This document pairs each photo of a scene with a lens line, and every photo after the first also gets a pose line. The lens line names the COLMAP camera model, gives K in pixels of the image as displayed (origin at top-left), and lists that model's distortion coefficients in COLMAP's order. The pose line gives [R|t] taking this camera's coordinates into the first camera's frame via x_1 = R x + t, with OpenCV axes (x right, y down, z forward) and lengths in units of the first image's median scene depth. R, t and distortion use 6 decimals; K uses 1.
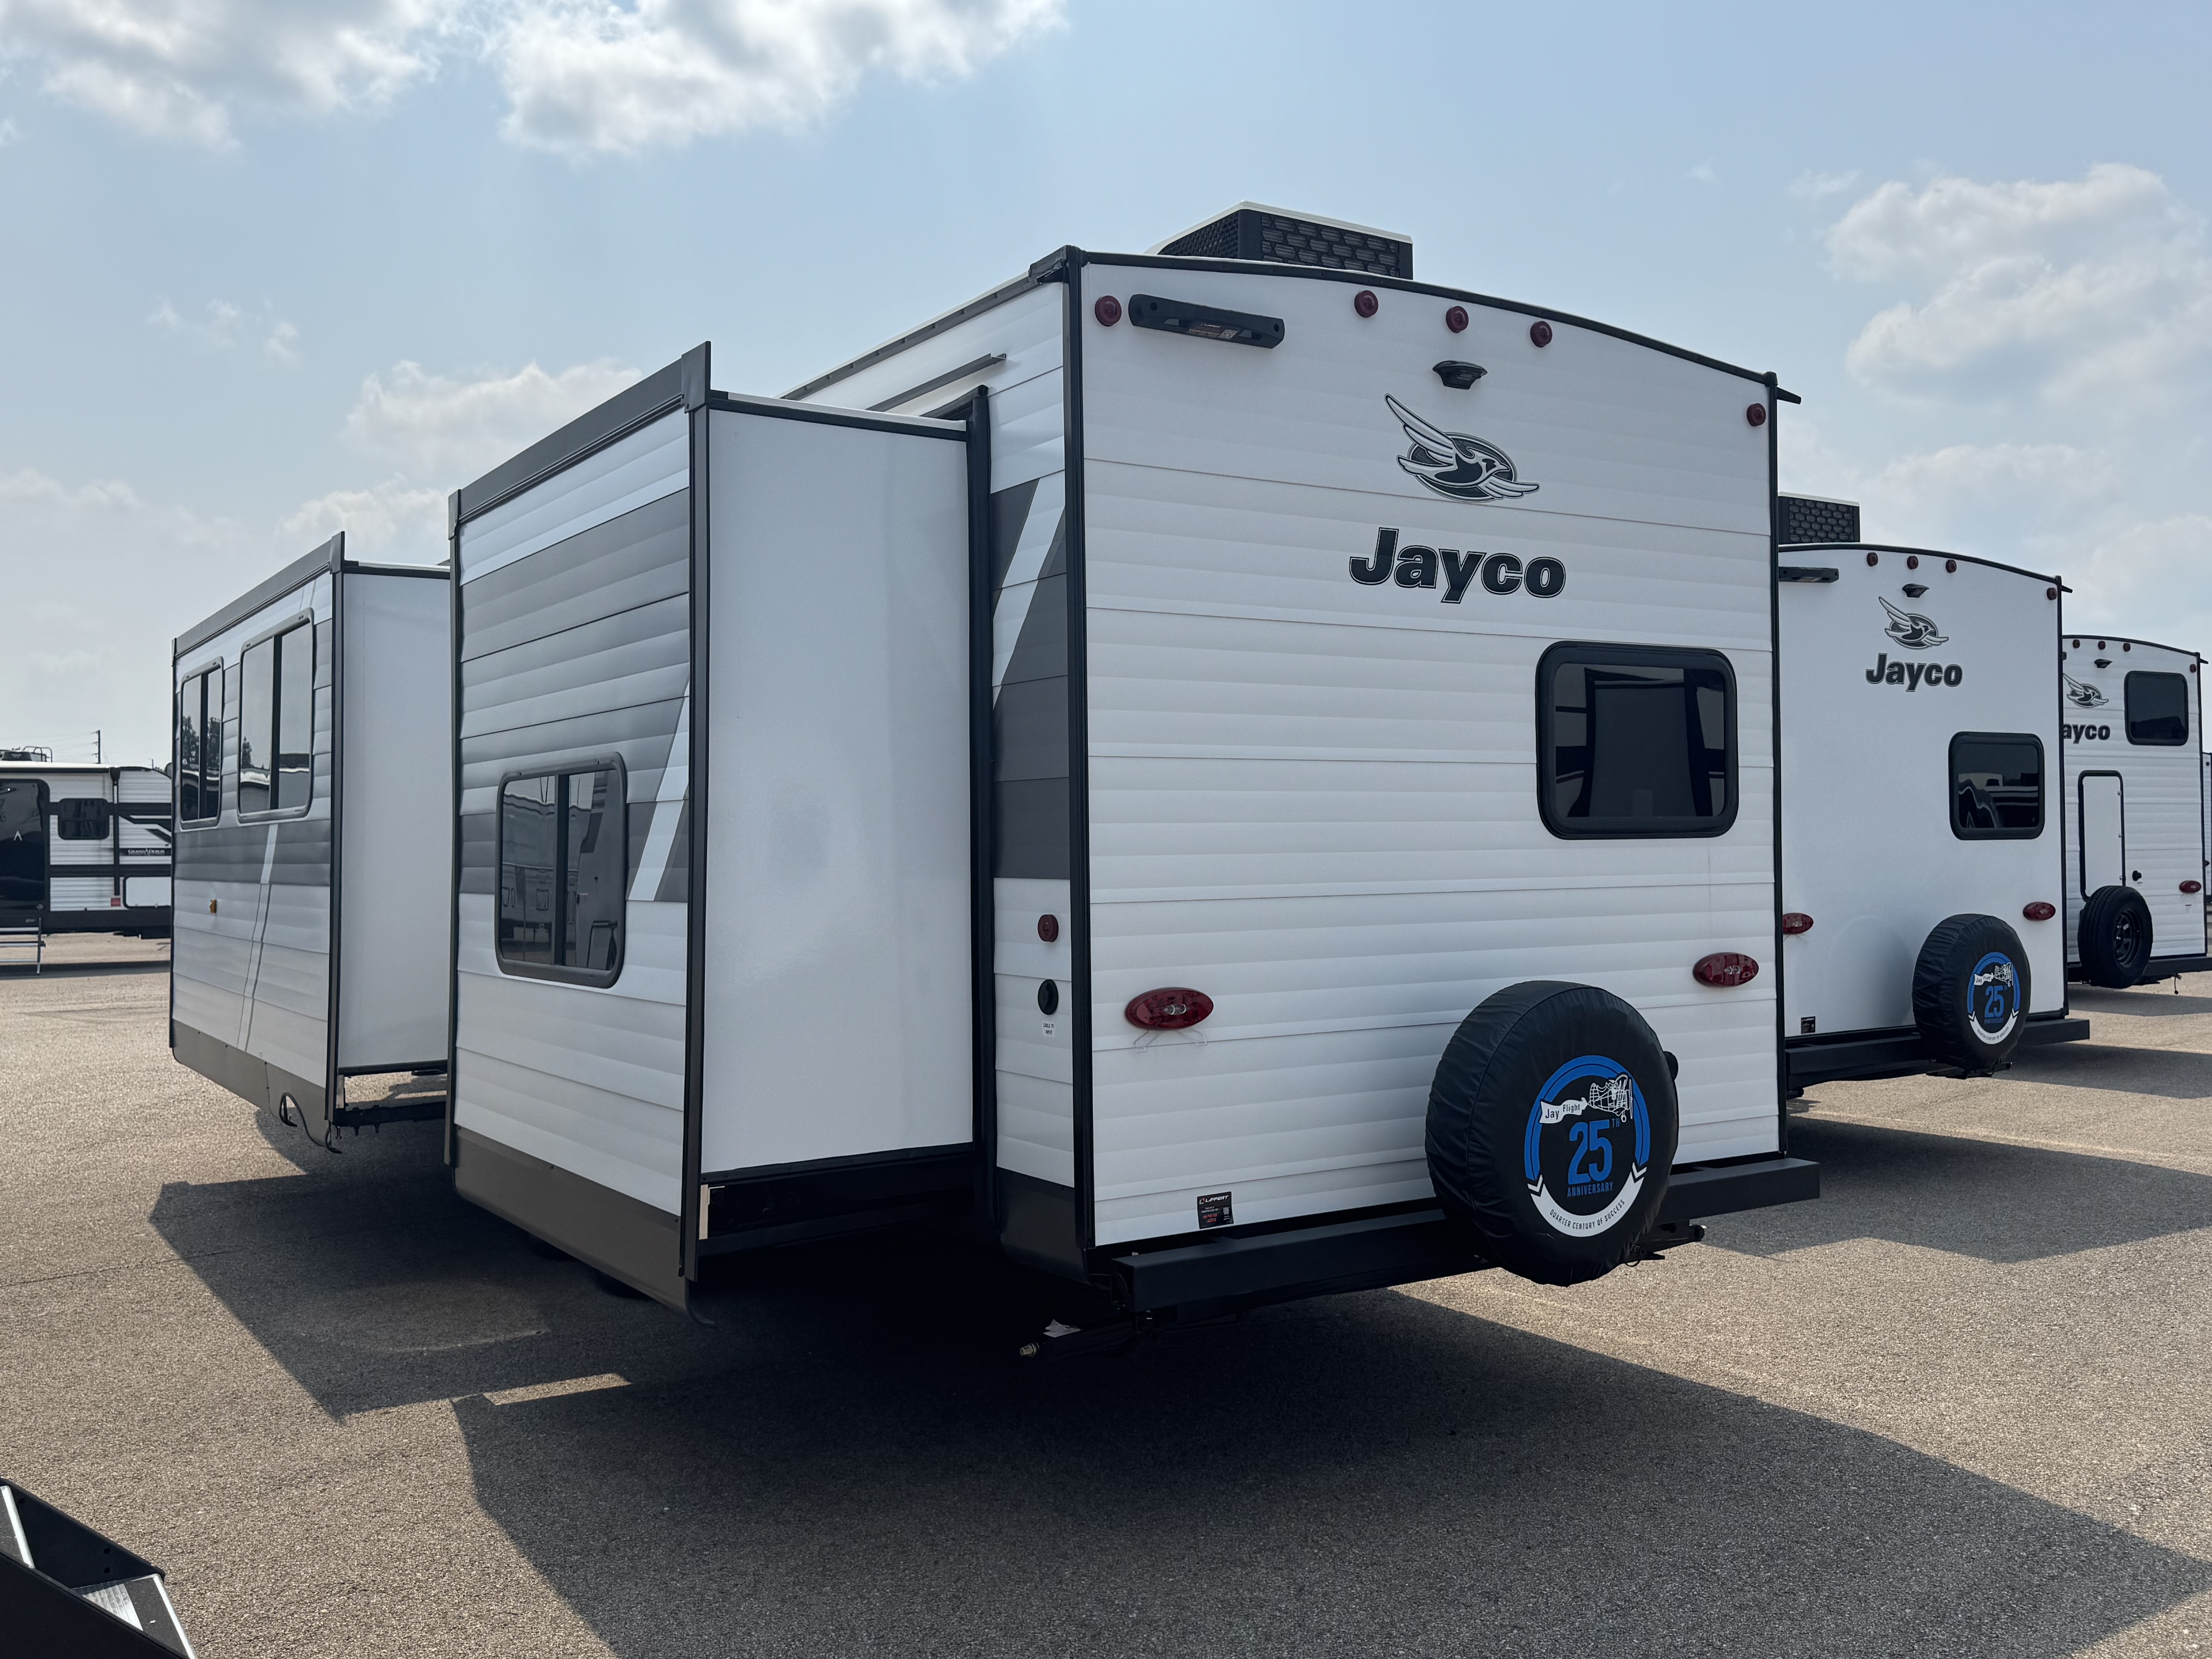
lens RADIAL K [[1918.6, 0, 1103.6], [0, 1918.6, 829.9], [0, 0, 1]] dist [0.133113, -0.061116]
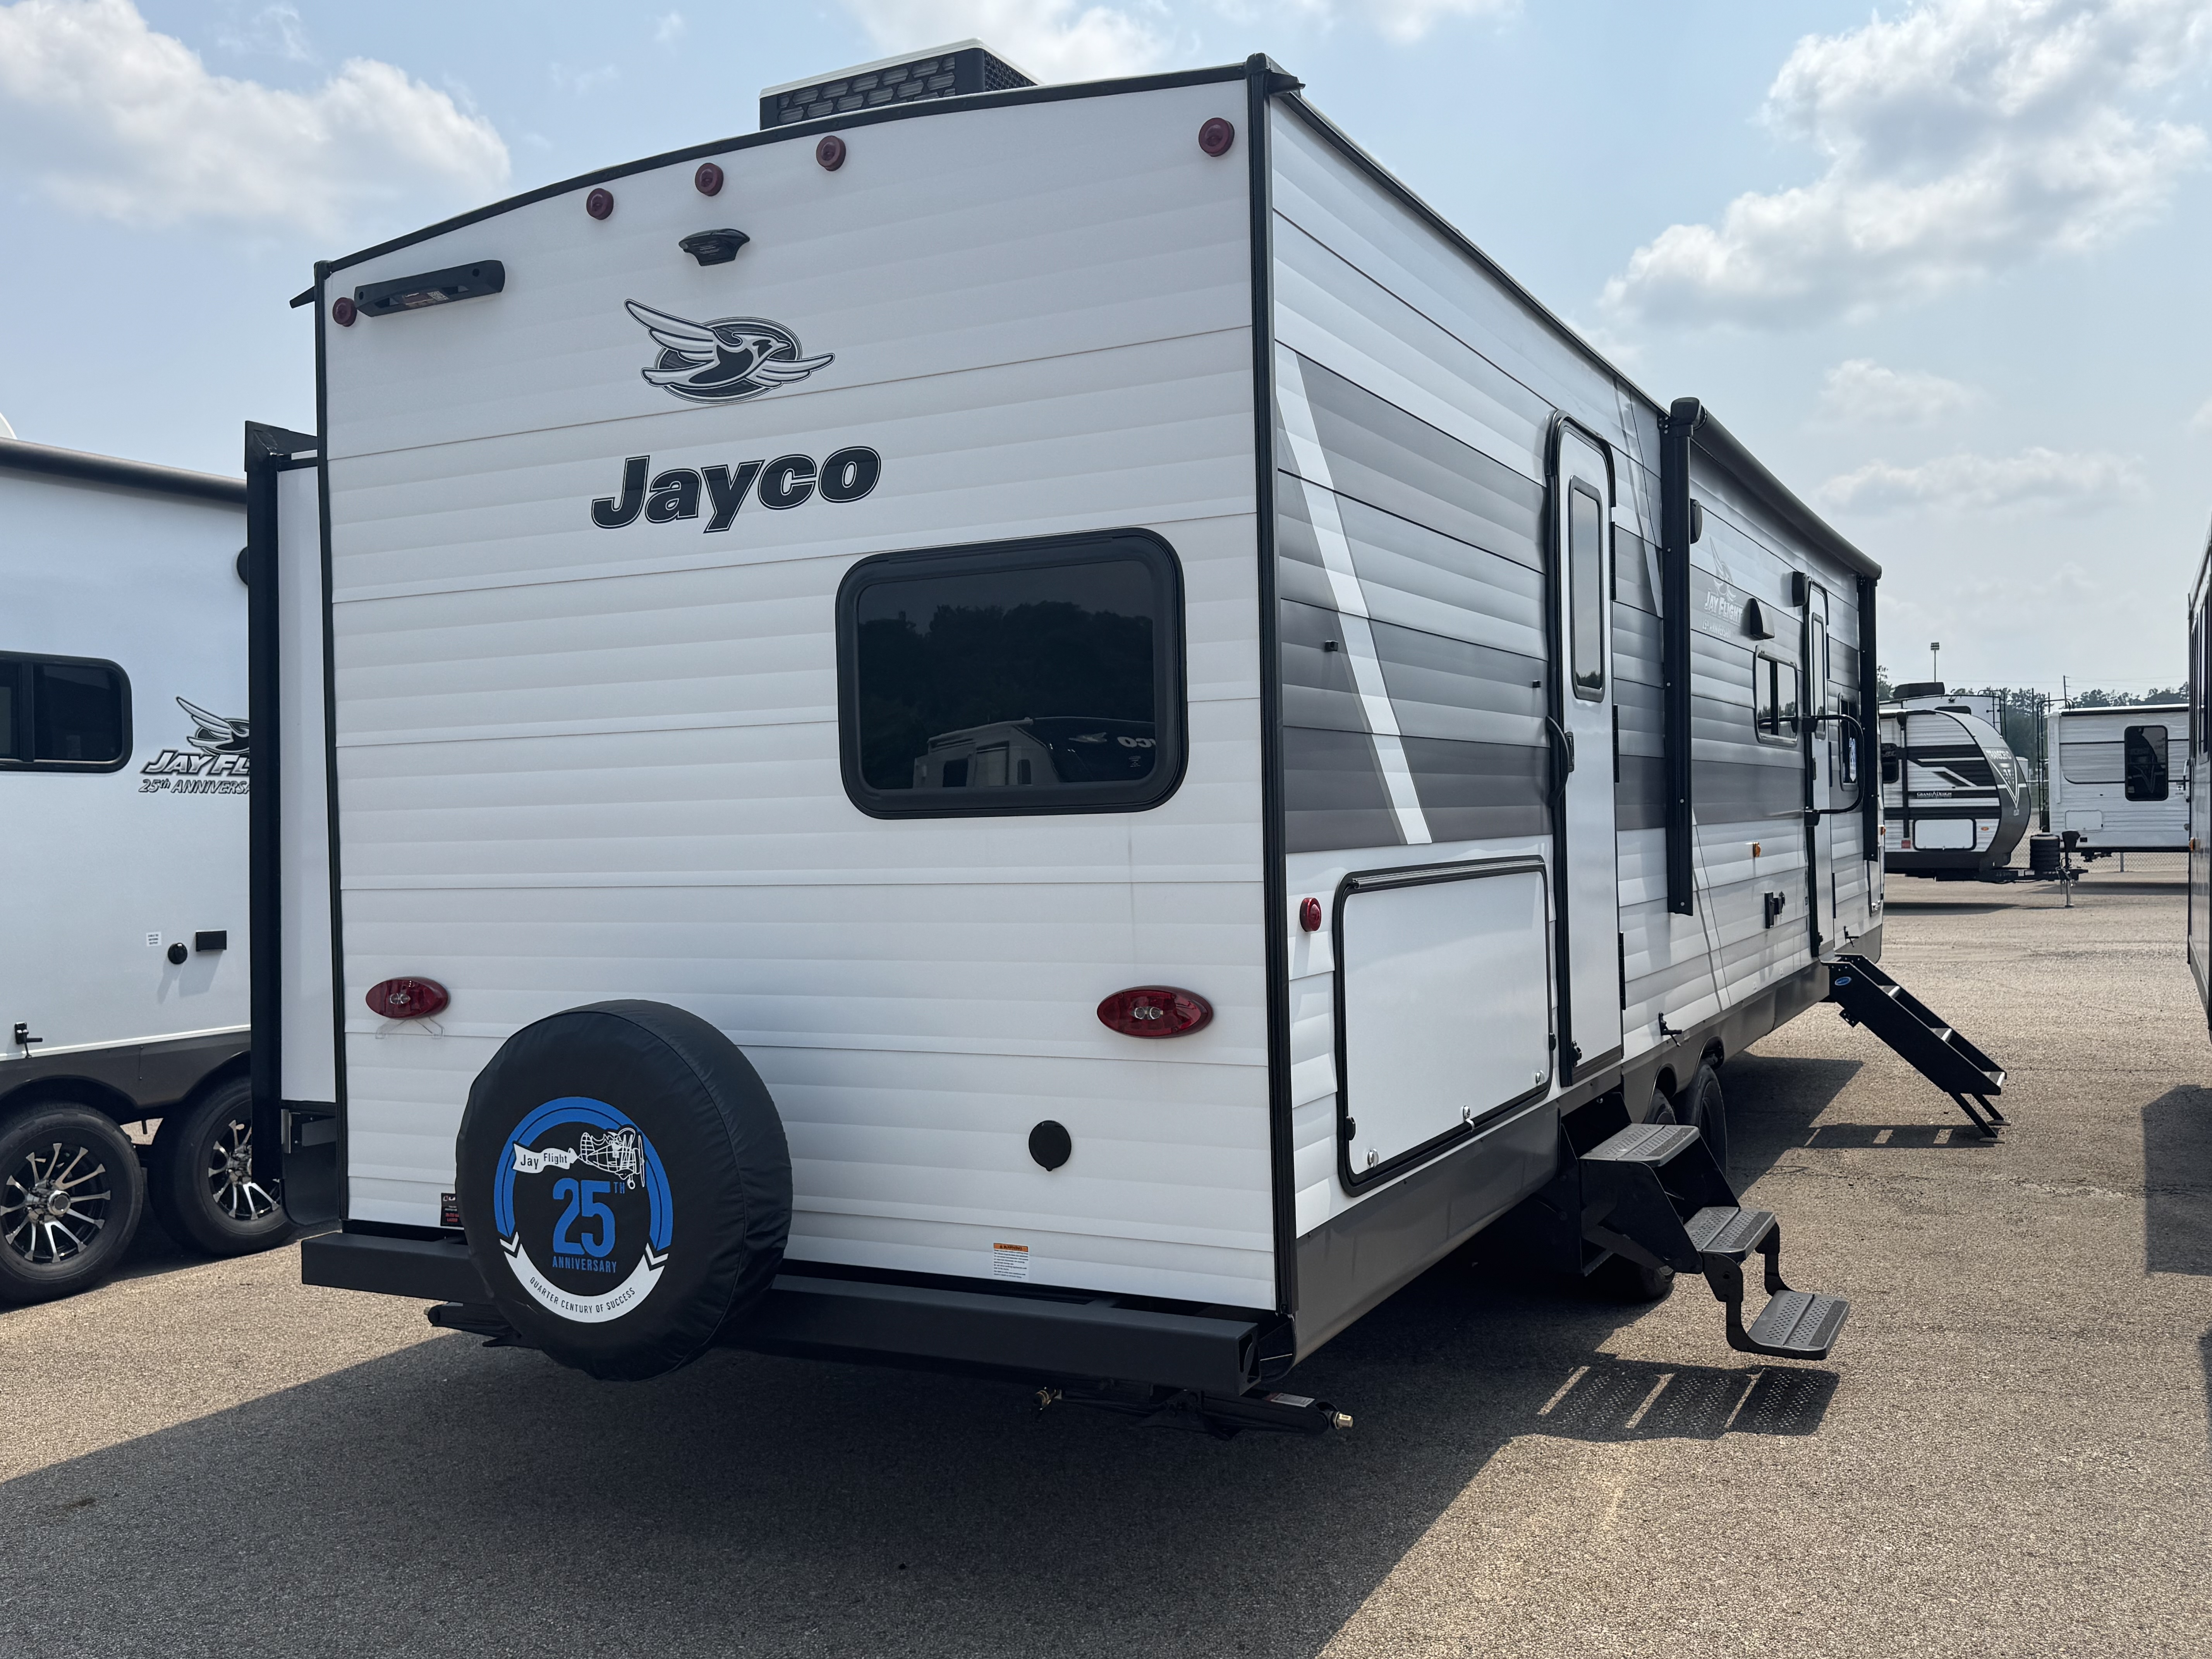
lens RADIAL K [[1918.6, 0, 1106.0], [0, 1918.6, 817.5], [0, 0, 1]] dist [0.133113, -0.061116]
pose [[0.489127, -0.000992, -0.872212, 0.980936], [0.024931, 0.999607, 0.012844, -0.003098], [0.871856, -0.028028, 0.488960, 0.745672]]
